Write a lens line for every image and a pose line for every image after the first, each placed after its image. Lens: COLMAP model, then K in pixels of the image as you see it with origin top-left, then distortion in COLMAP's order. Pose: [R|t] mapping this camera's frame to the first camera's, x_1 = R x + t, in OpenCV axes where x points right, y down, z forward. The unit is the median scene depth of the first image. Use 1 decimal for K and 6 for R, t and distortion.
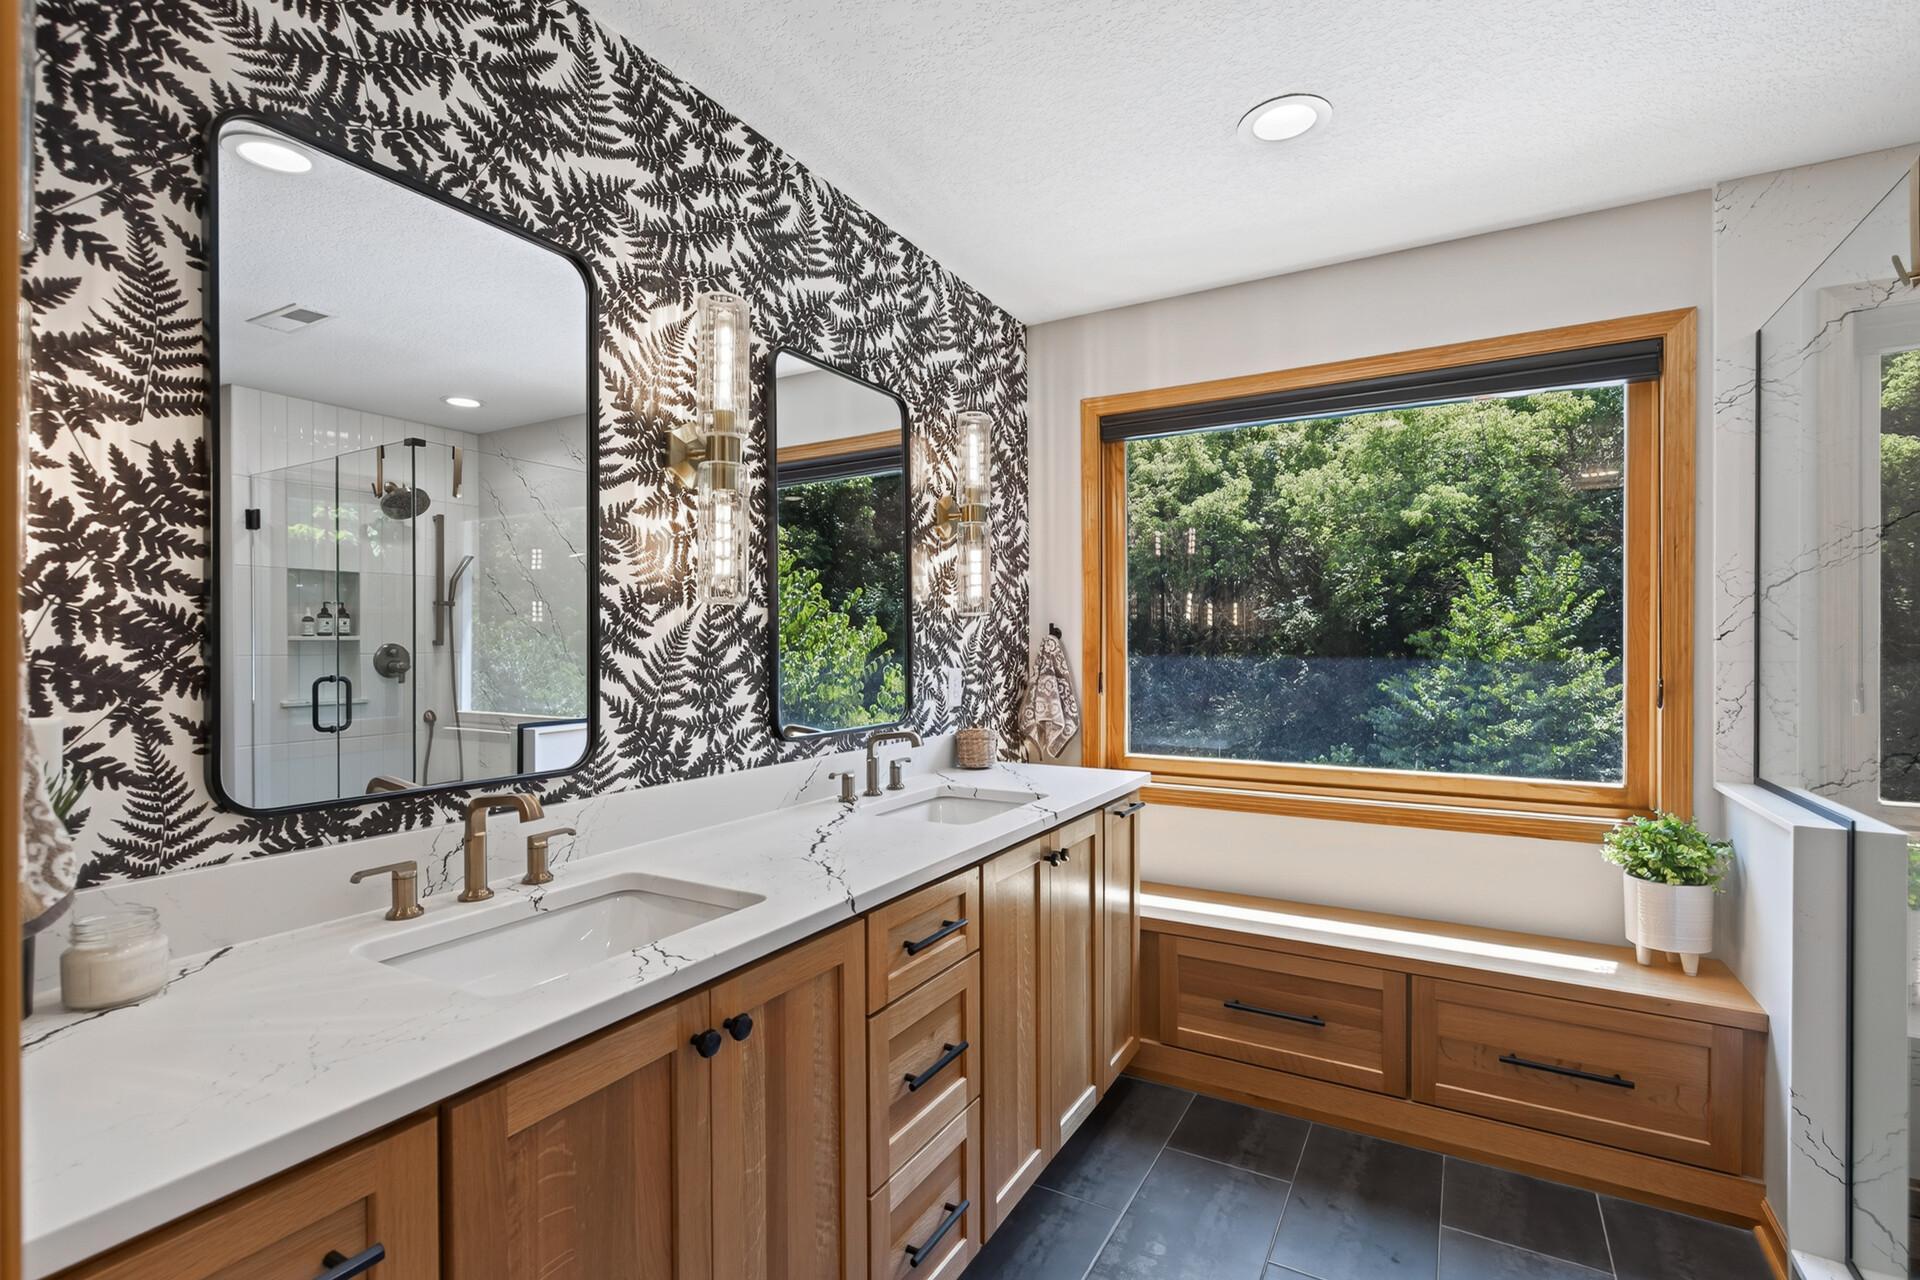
lens RADIAL K [[879.5, 0, 961.6], [0, 879.5, 647.1], [0, 0, 1]] dist [0.002250, 0.001026]
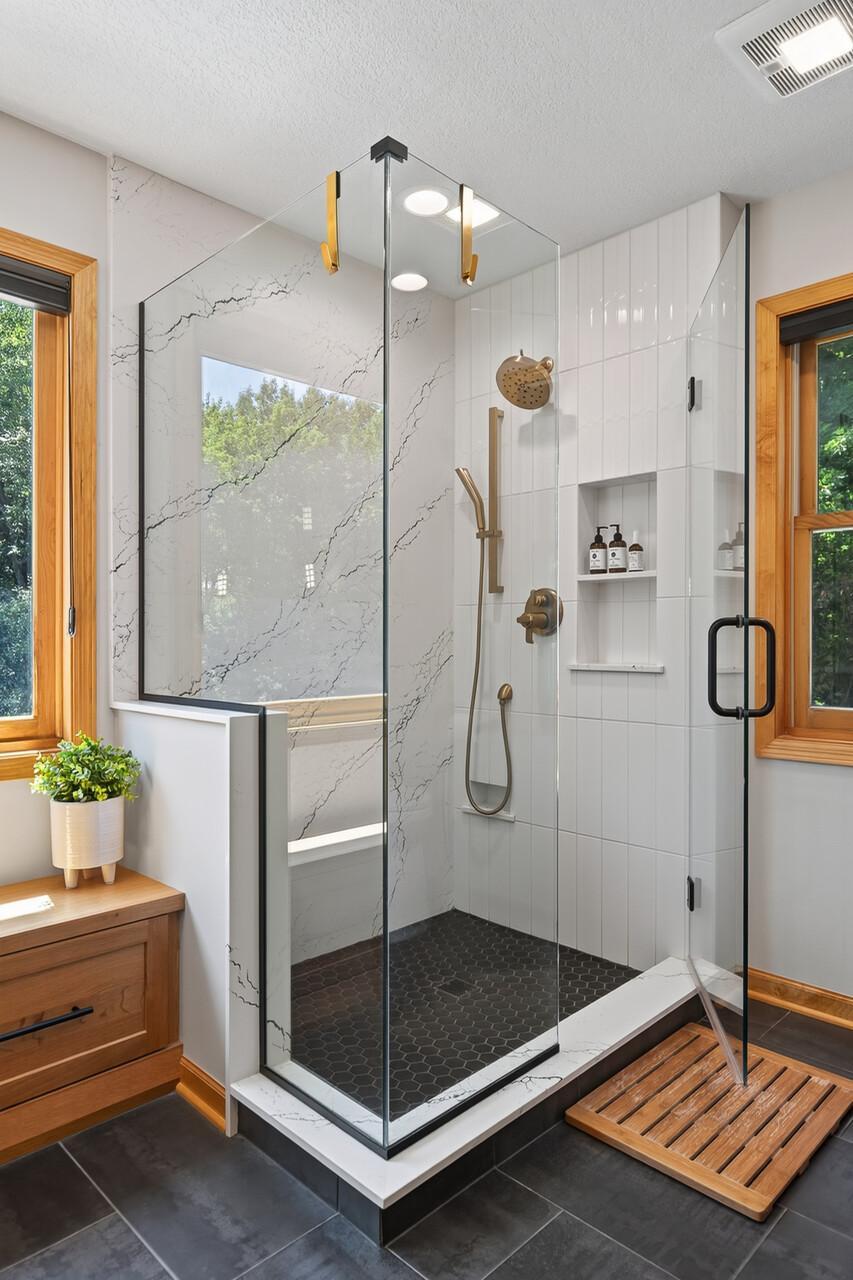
lens RADIAL K [[809.5, 0, 427.1], [0, 809.5, 640.7], [0, 0, 1]] dist [0.004545, -0.003716]
pose [[0.253445, 0.000296, 0.967350, -0.016873], [-0.001728, 0.999998, 0.000146, 0.078914], [-0.967348, -0.001708, 0.253445, 0.379118]]
